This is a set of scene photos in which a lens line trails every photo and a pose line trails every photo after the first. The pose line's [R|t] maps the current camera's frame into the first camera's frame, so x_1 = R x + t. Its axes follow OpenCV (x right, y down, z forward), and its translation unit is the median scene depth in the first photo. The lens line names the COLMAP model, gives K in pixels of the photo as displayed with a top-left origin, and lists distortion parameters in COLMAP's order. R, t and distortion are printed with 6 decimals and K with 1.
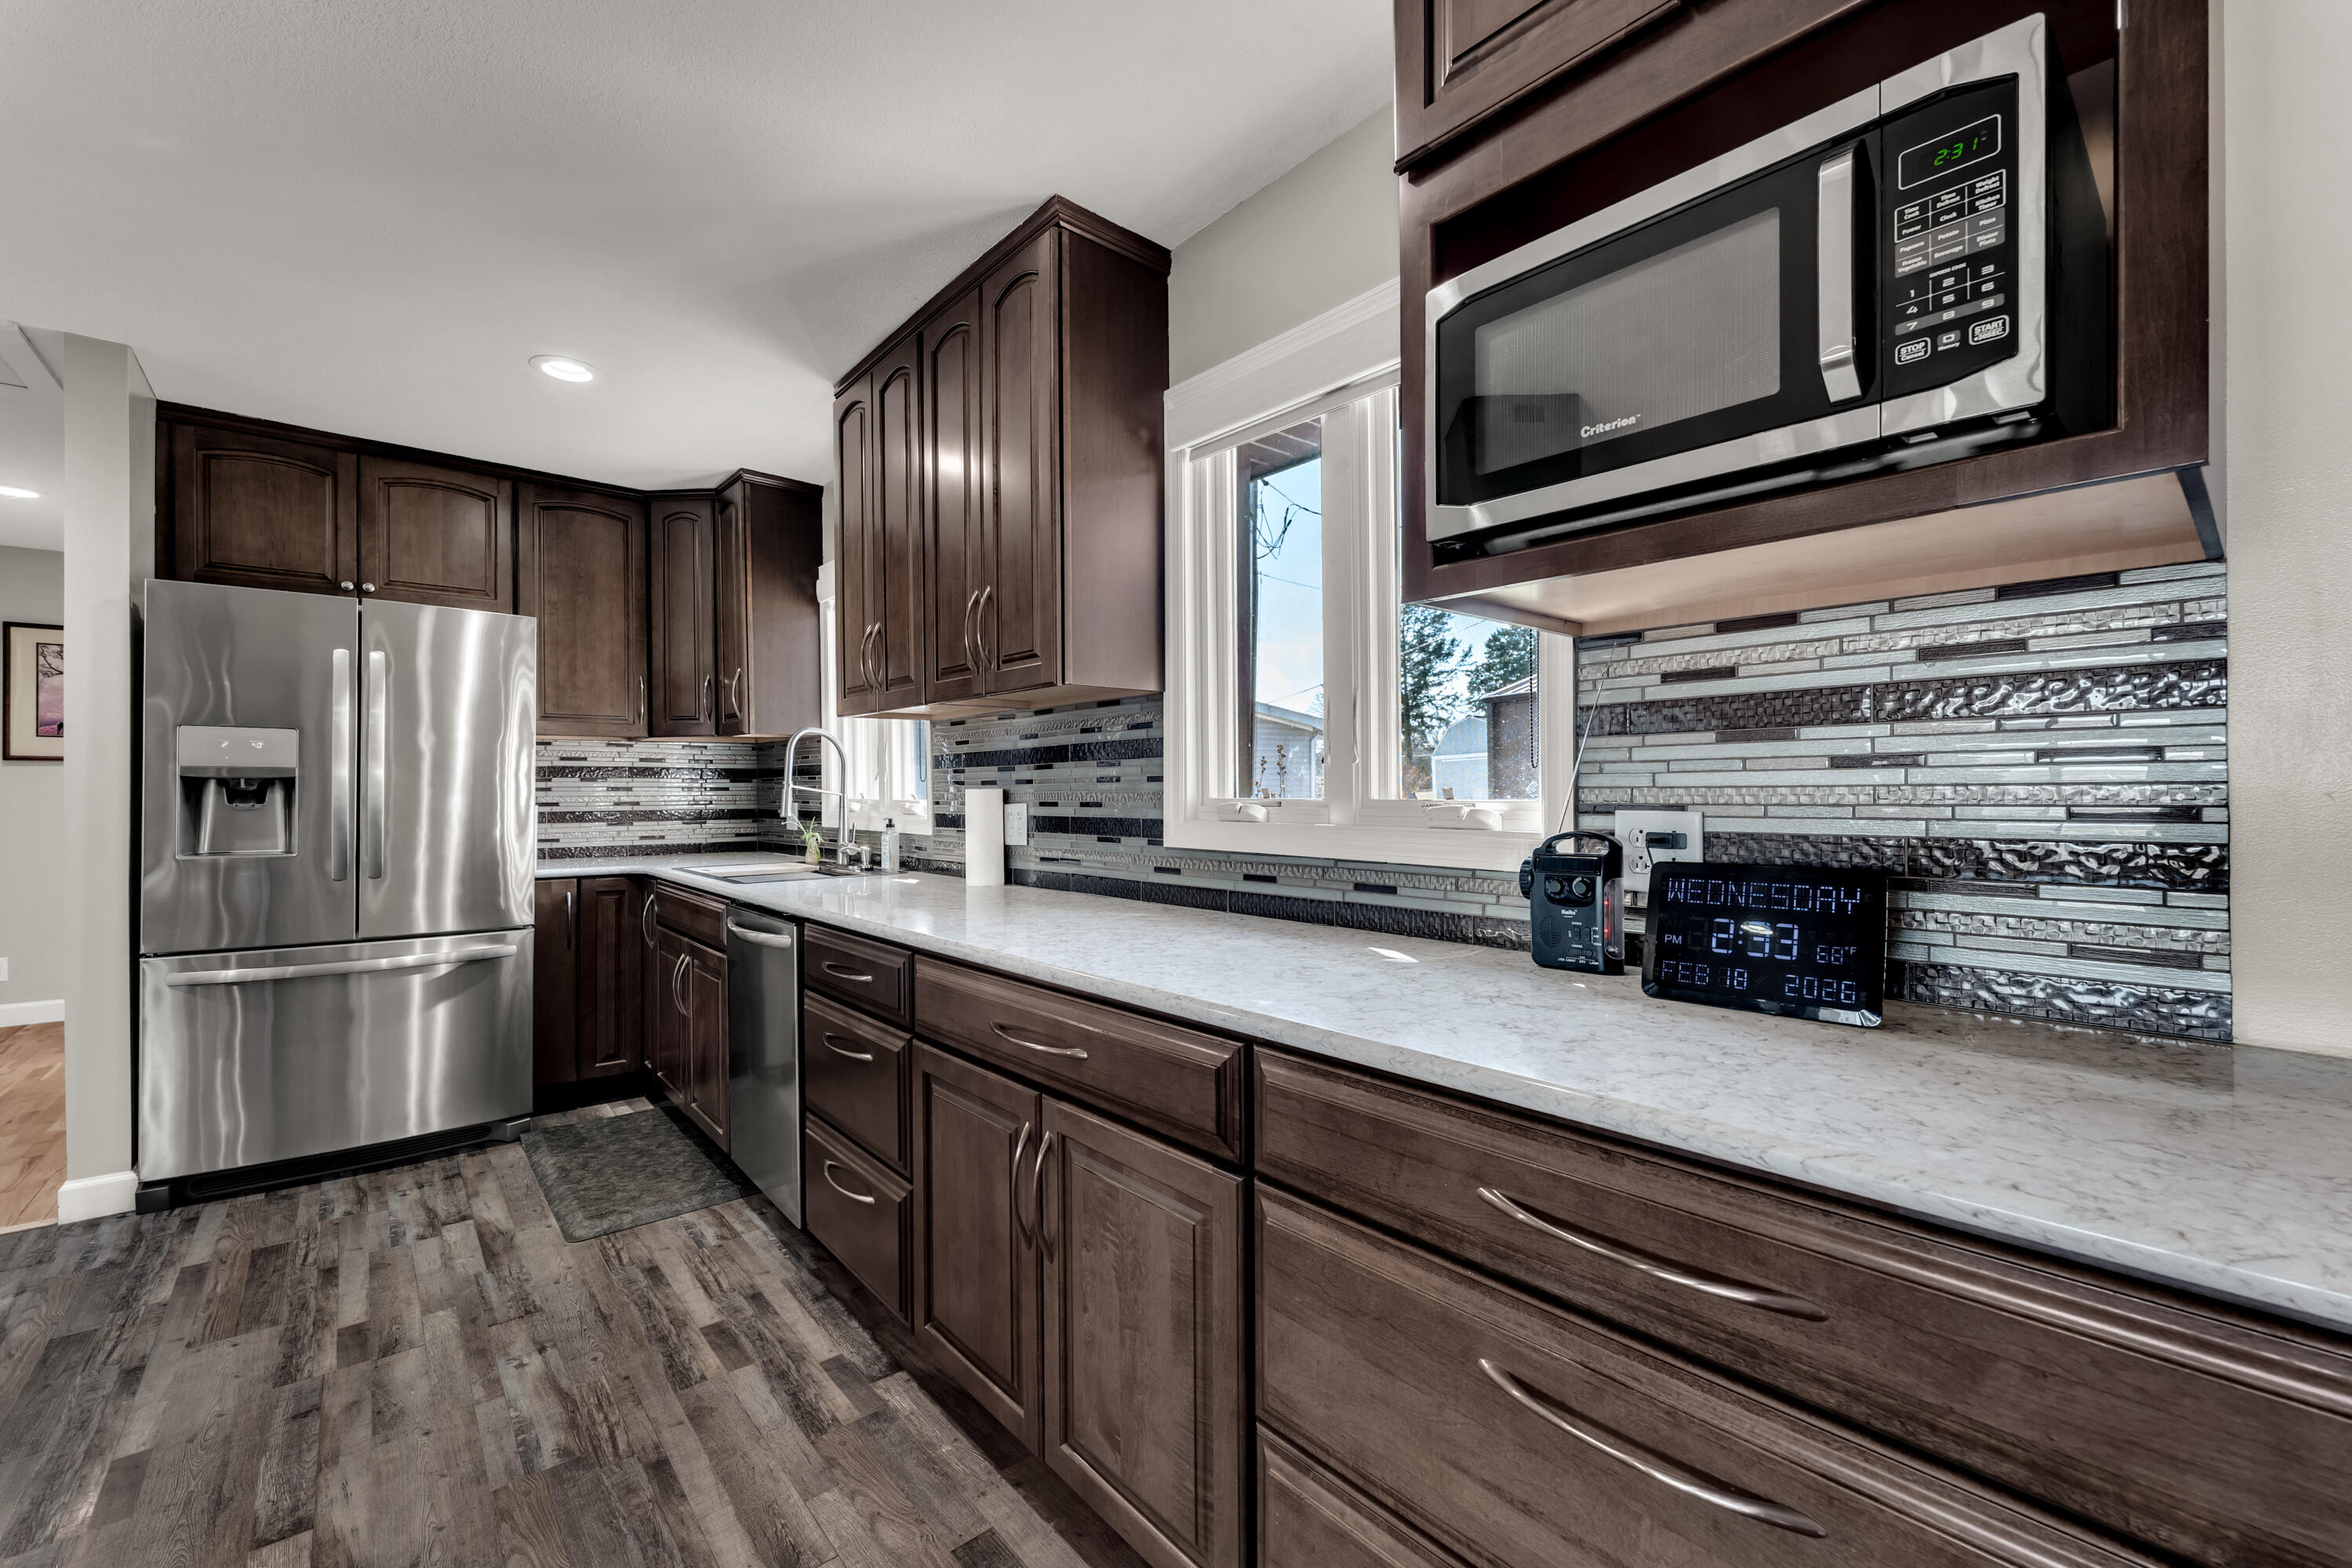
lens RADIAL K [[936.0, 0, 1168.0], [0, 936.0, 792.2], [0, 0, 1]] dist [-0.002039, -0.000348]
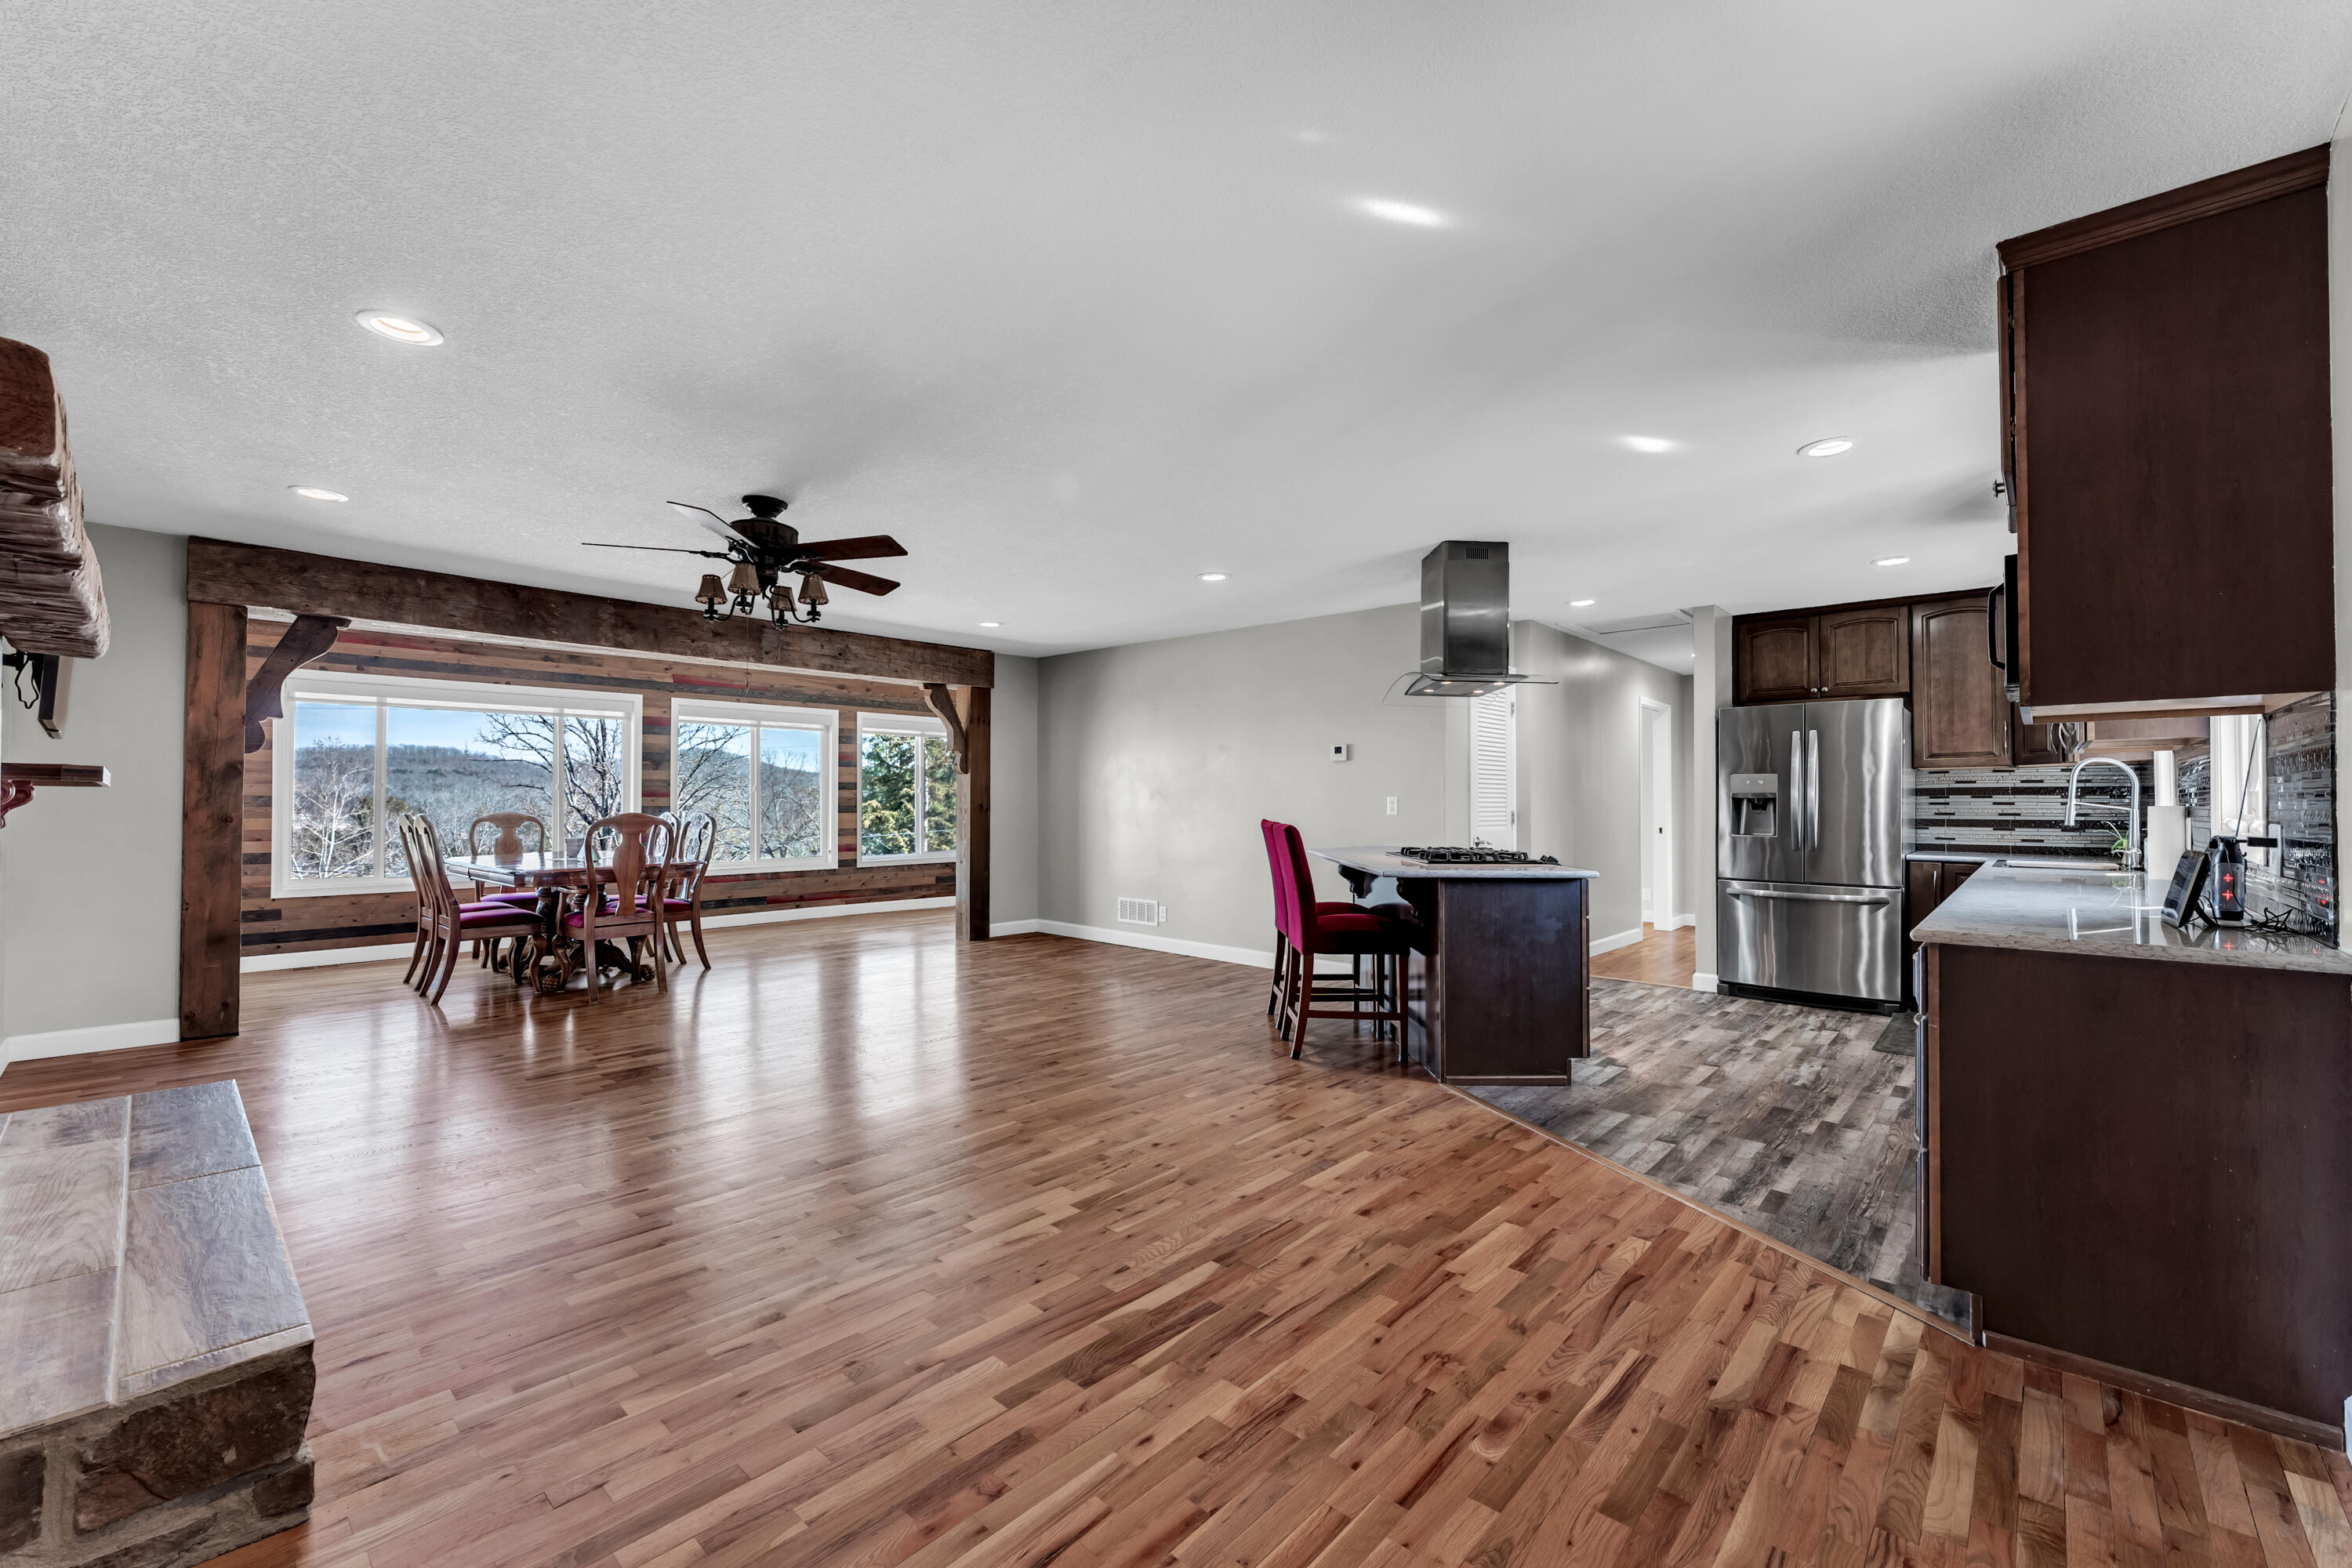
lens RADIAL K [[950.5, 0, 1185.4], [0, 950.5, 784.7], [0, 0, 1]] dist [-0.001650, -0.000252]
pose [[0.128608, -0.012917, -0.991611, 0.832682], [-0.002452, 0.999908, -0.013343, -0.012399], [0.991692, 0.004147, 0.128565, -0.468848]]
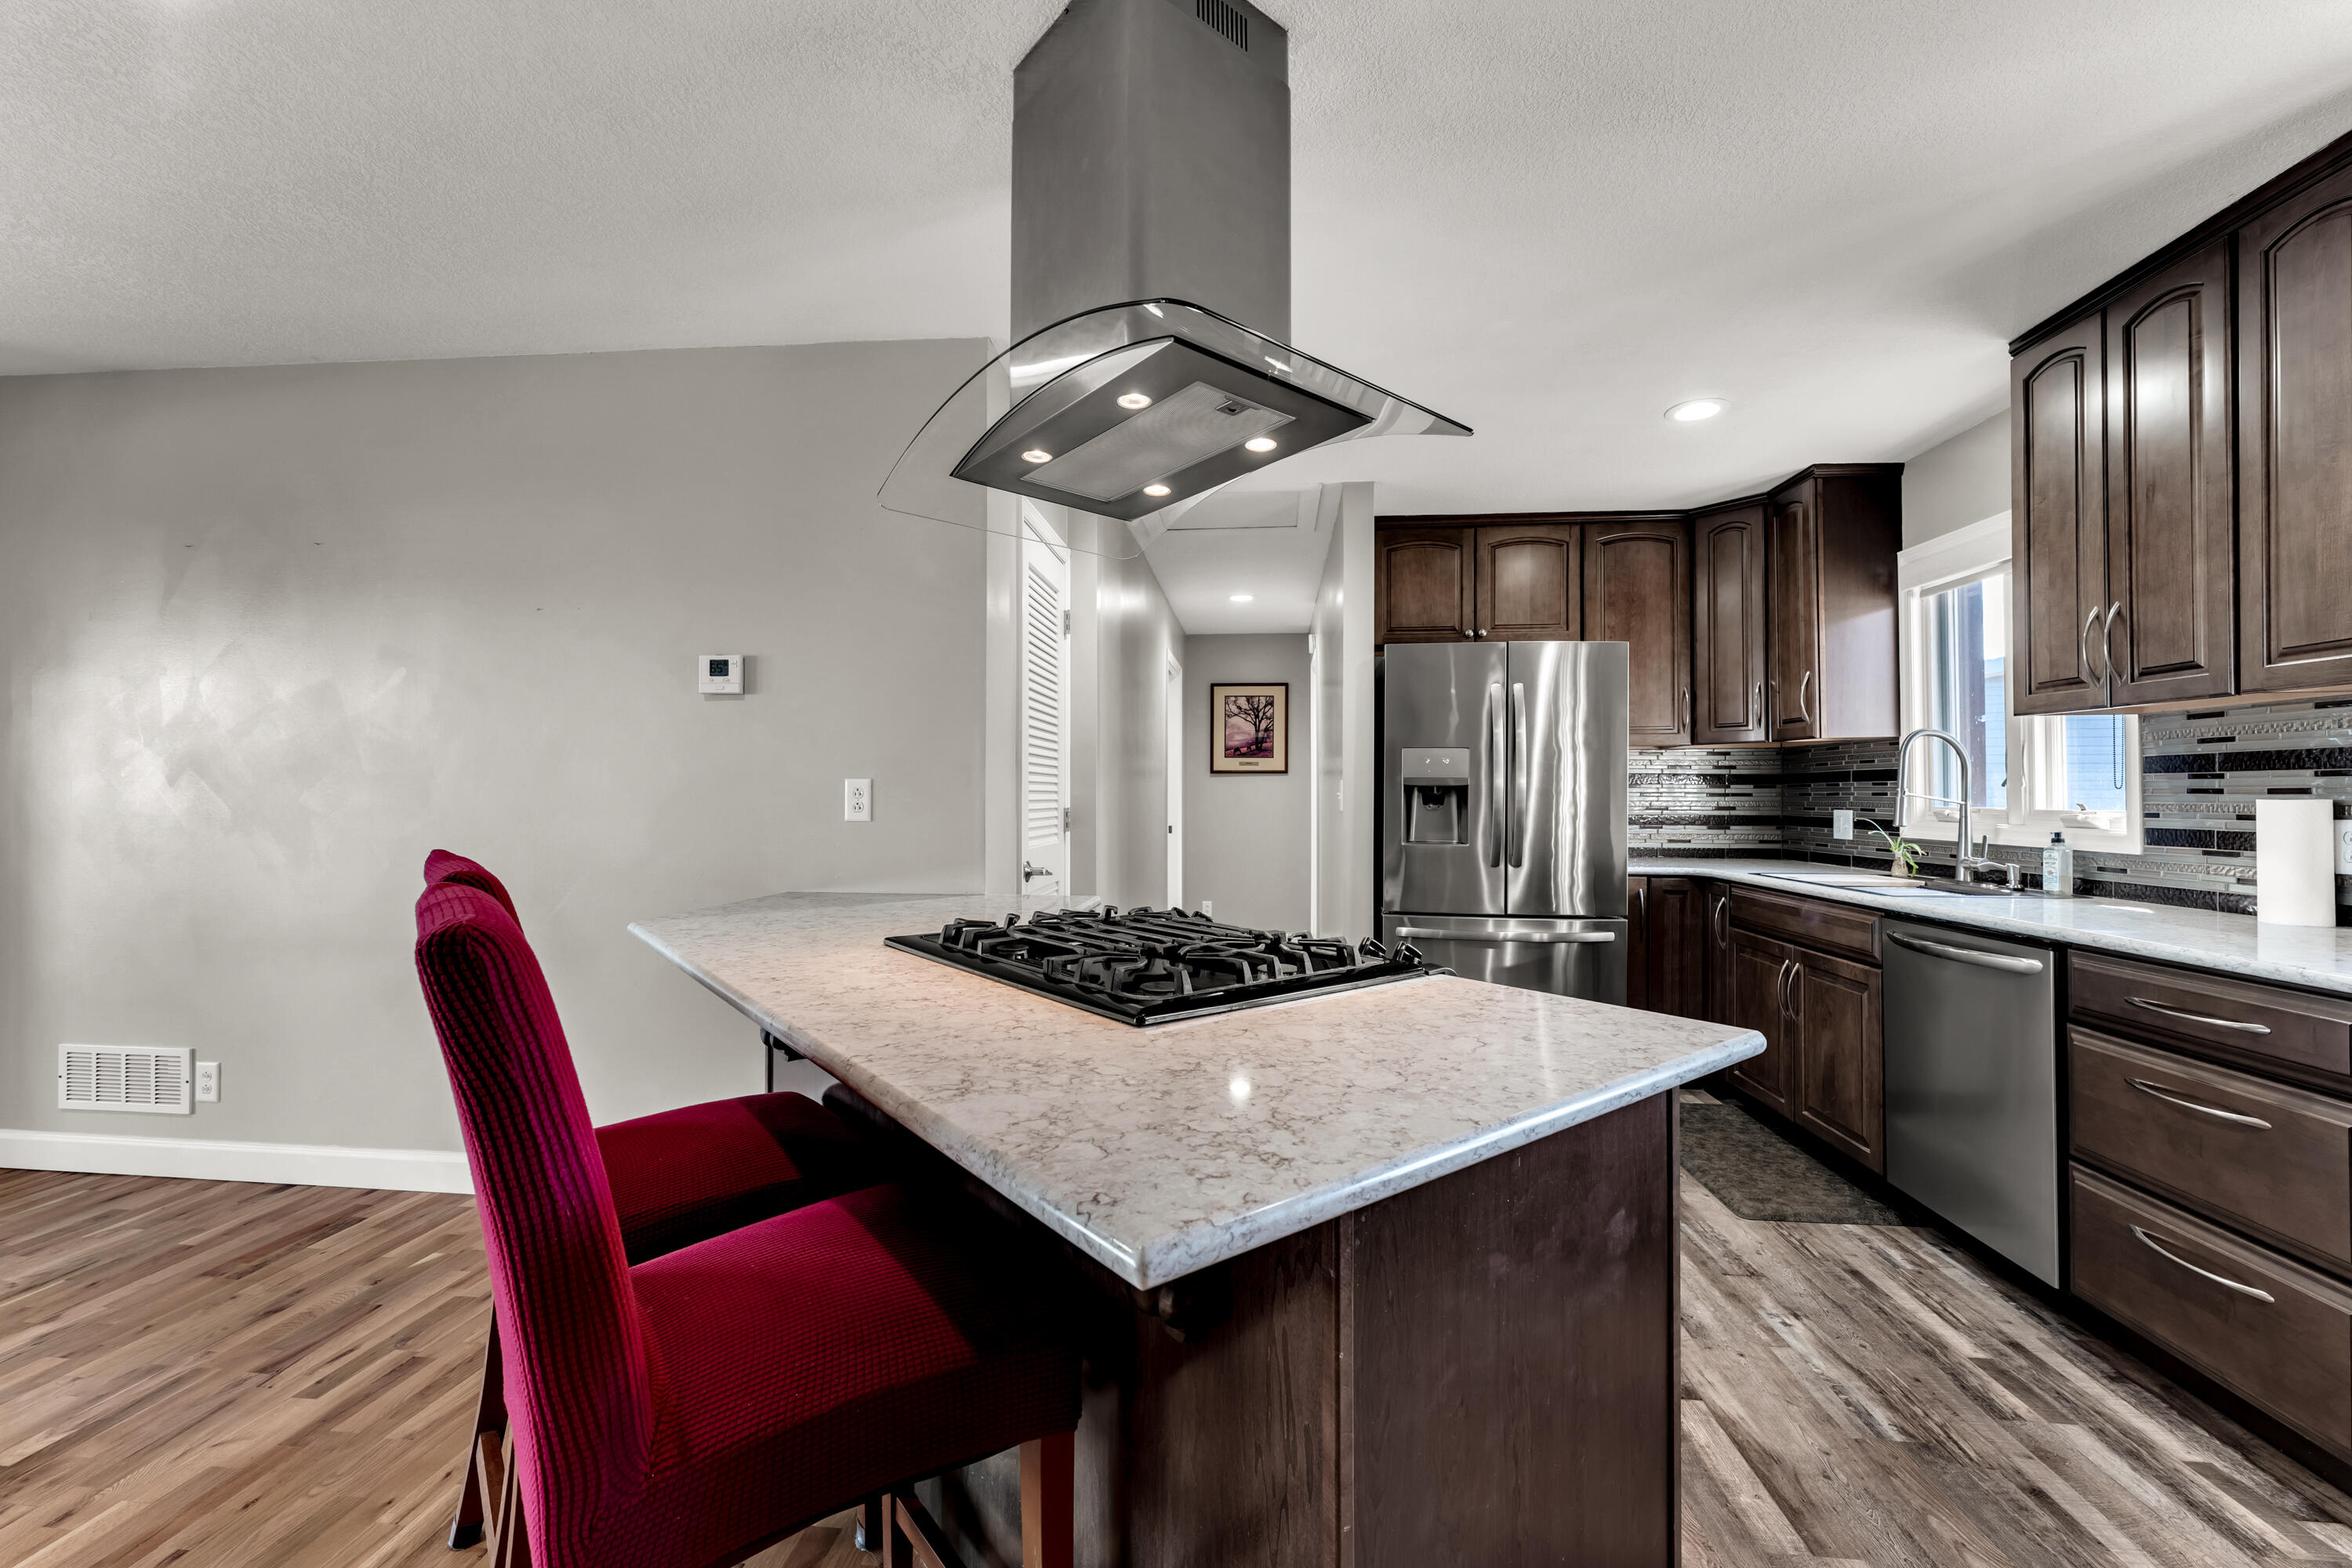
lens RADIAL K [[941.7, 0, 1192.1], [0, 941.7, 795.1], [0, 0, 1]] dist [0.000292, -0.000324]
pose [[0.694878, 0.005337, -0.719108, -0.236805], [-0.005396, 0.999983, 0.002206, -0.003245], [0.719107, 0.002347, 0.694895, -0.165493]]
